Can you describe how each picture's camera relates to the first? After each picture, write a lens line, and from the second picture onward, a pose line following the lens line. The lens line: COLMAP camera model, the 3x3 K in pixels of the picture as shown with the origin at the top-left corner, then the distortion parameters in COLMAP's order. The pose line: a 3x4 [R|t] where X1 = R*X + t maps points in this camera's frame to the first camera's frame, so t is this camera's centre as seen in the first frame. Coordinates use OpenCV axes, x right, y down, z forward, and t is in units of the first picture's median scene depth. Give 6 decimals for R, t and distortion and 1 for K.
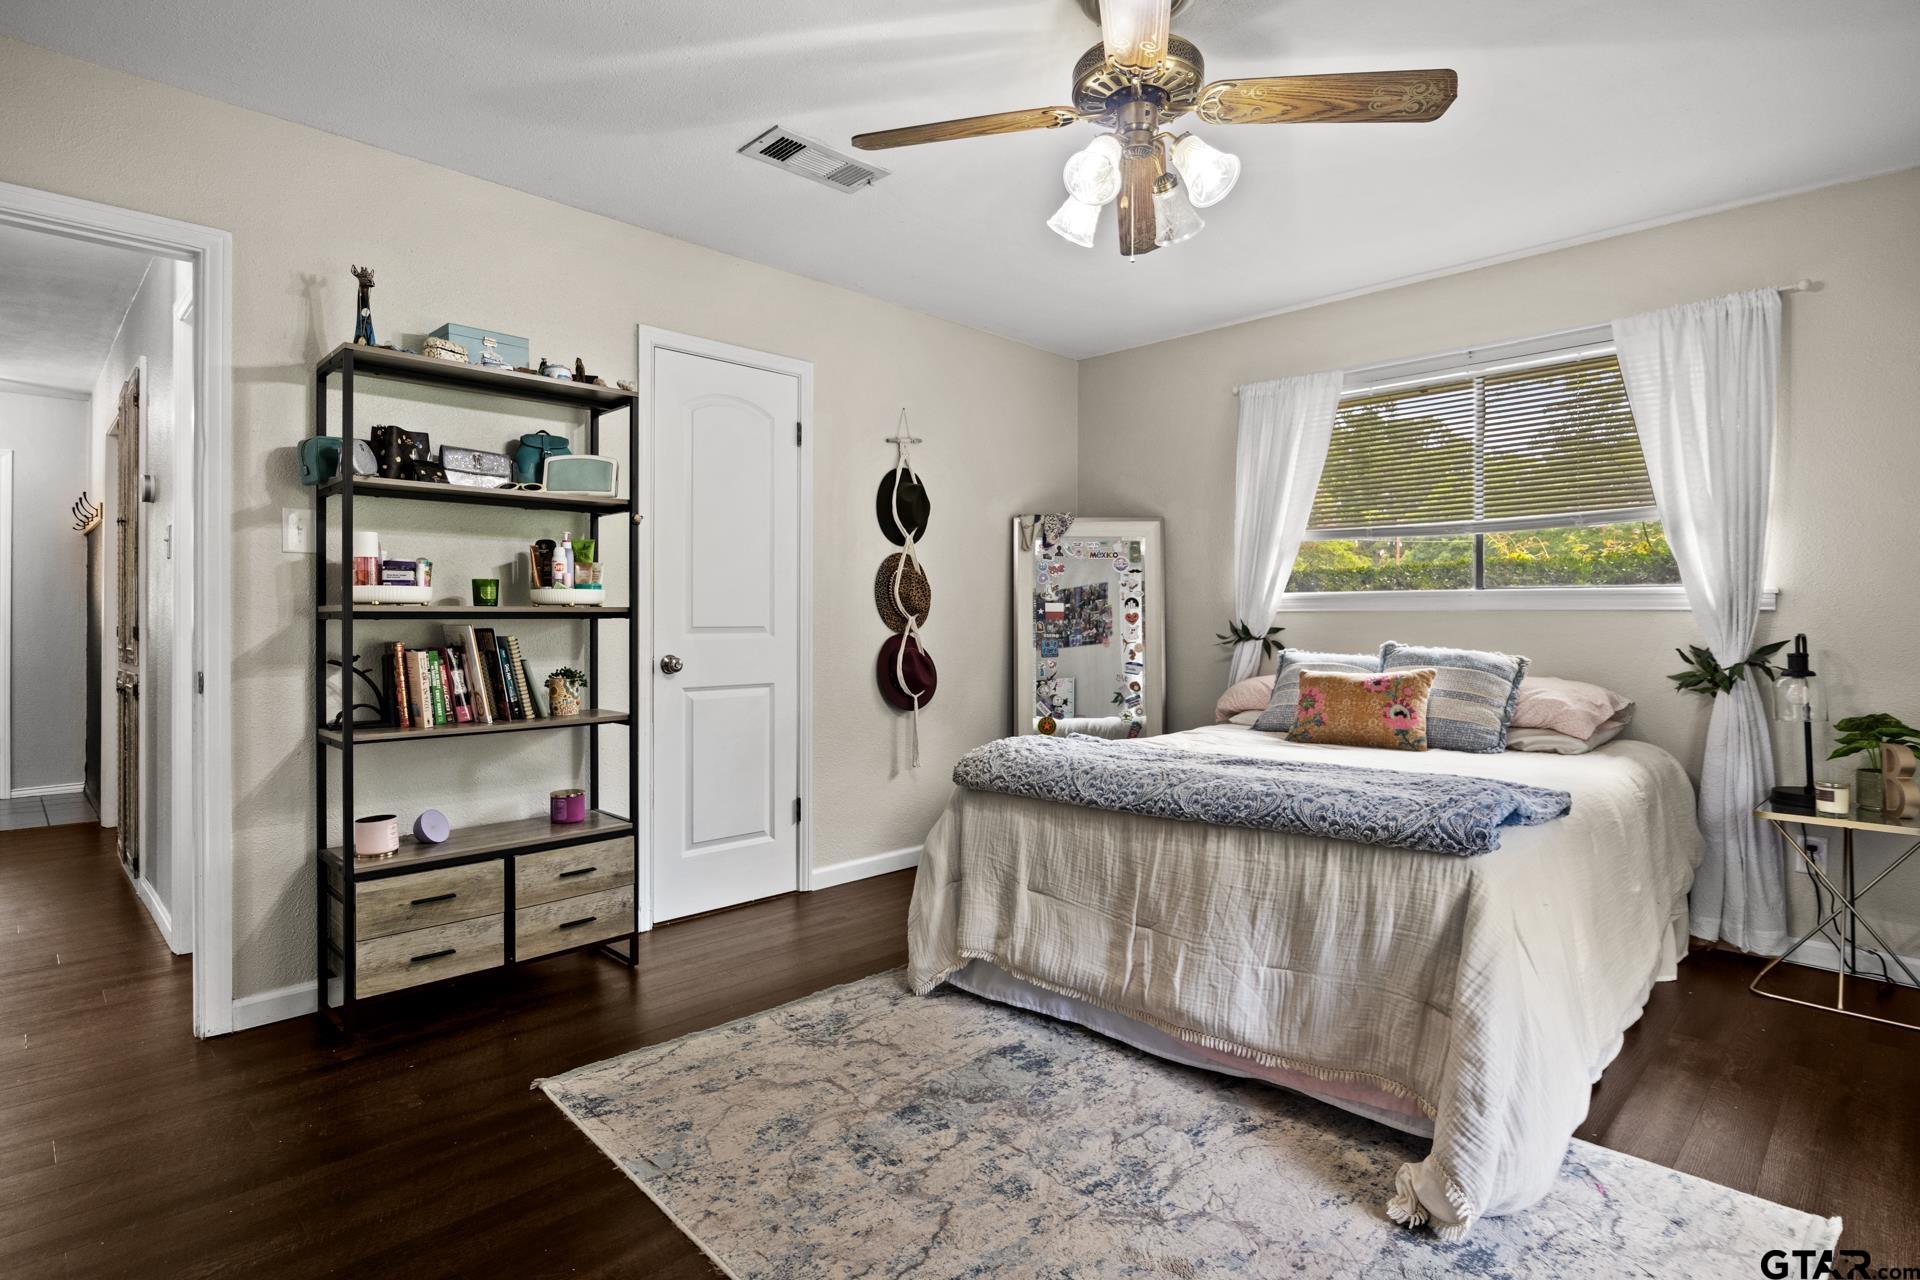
lens RADIAL K [[981.2, 0, 962.5], [0, 981.2, 627.9], [0, 0, 1]] dist [-0.014945, -0.000479]
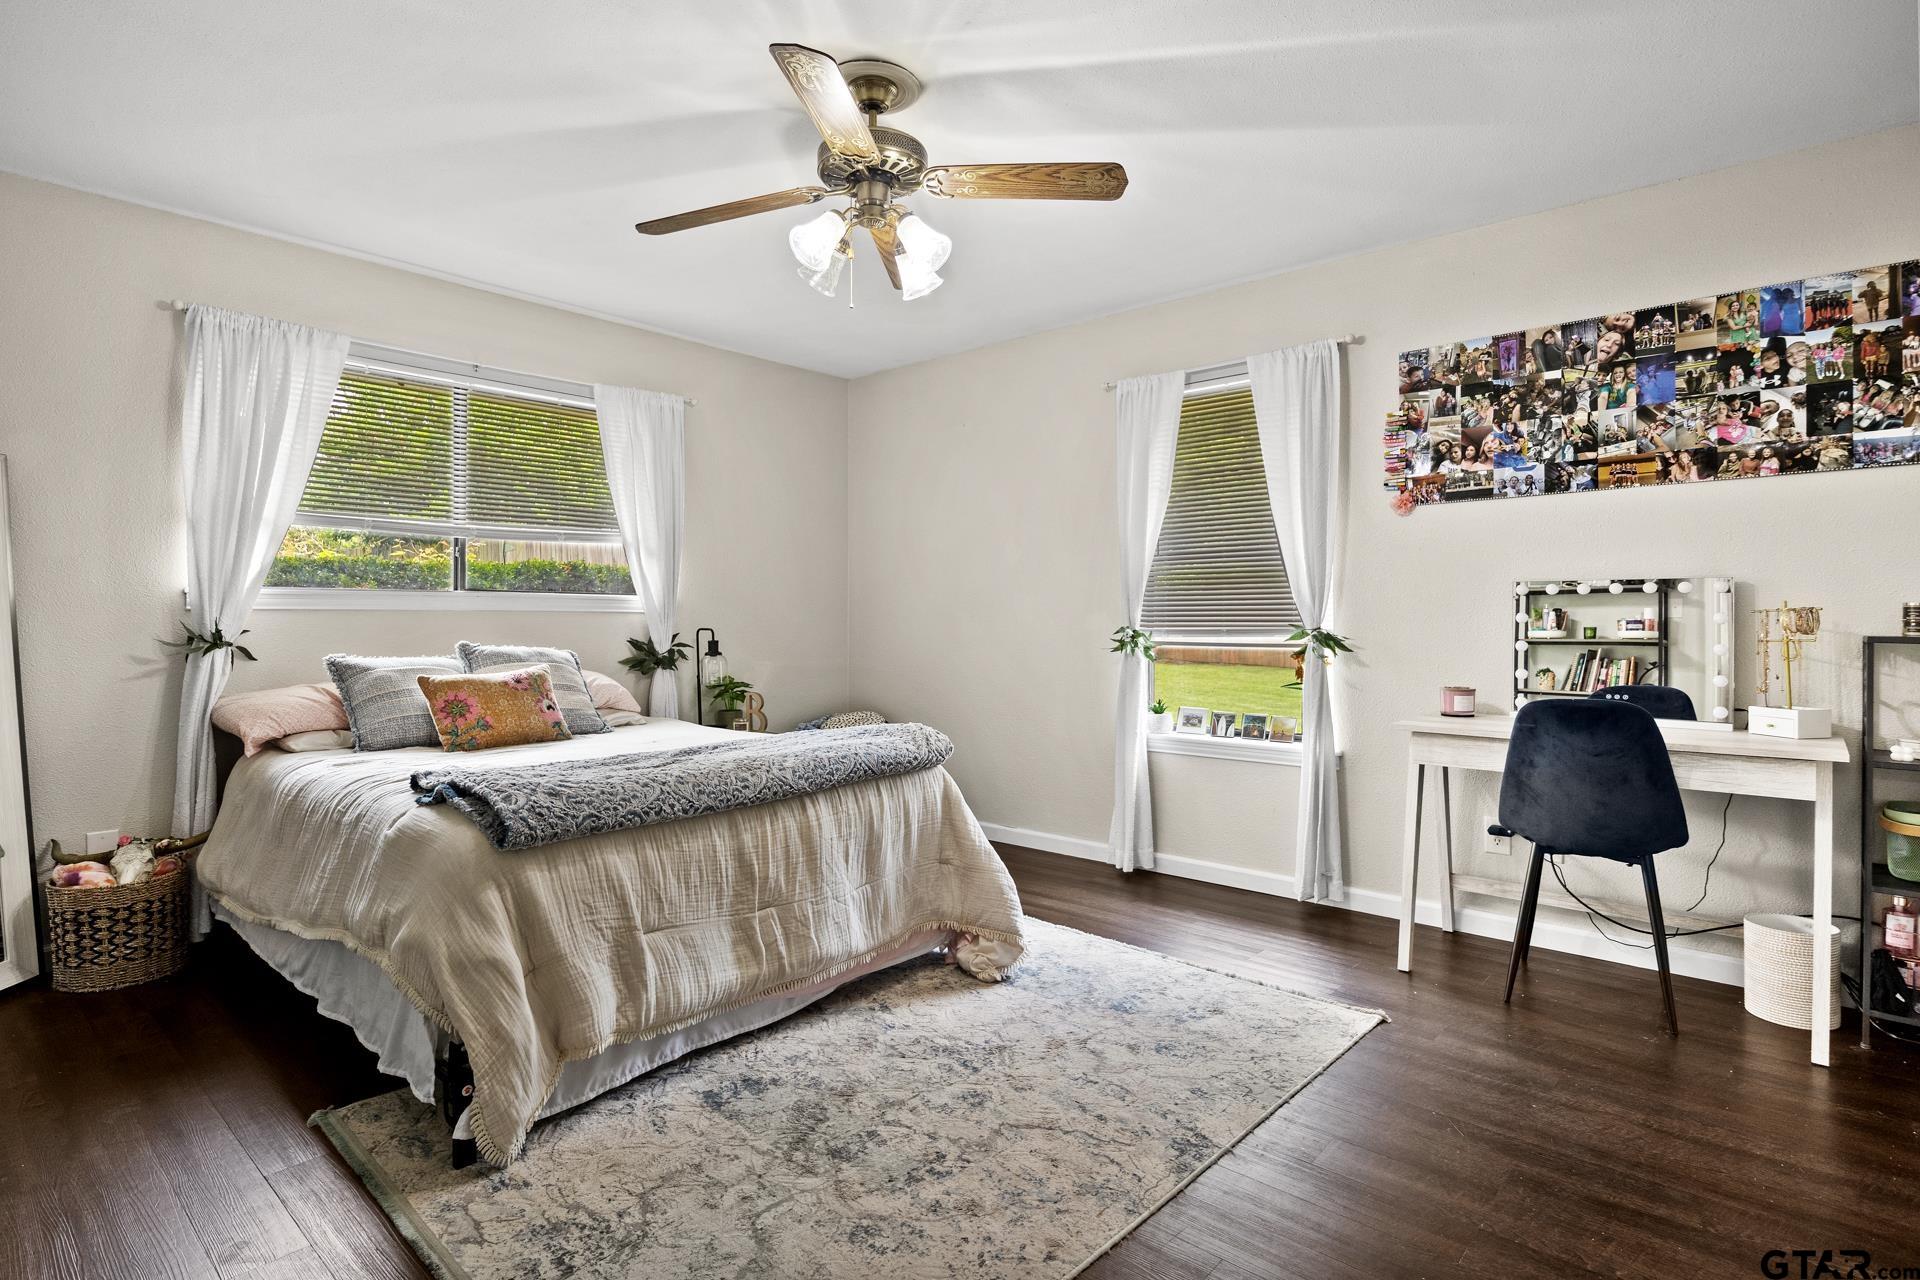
lens RADIAL K [[981.2, 0, 962.0], [0, 981.2, 633.8], [0, 0, 1]] dist [-0.014945, -0.000479]
pose [[-0.072898, -0.014301, 0.997237, -0.877376], [0.010532, 0.999830, 0.015108, -0.005461], [-0.997284, 0.011605, -0.072735, 0.857010]]
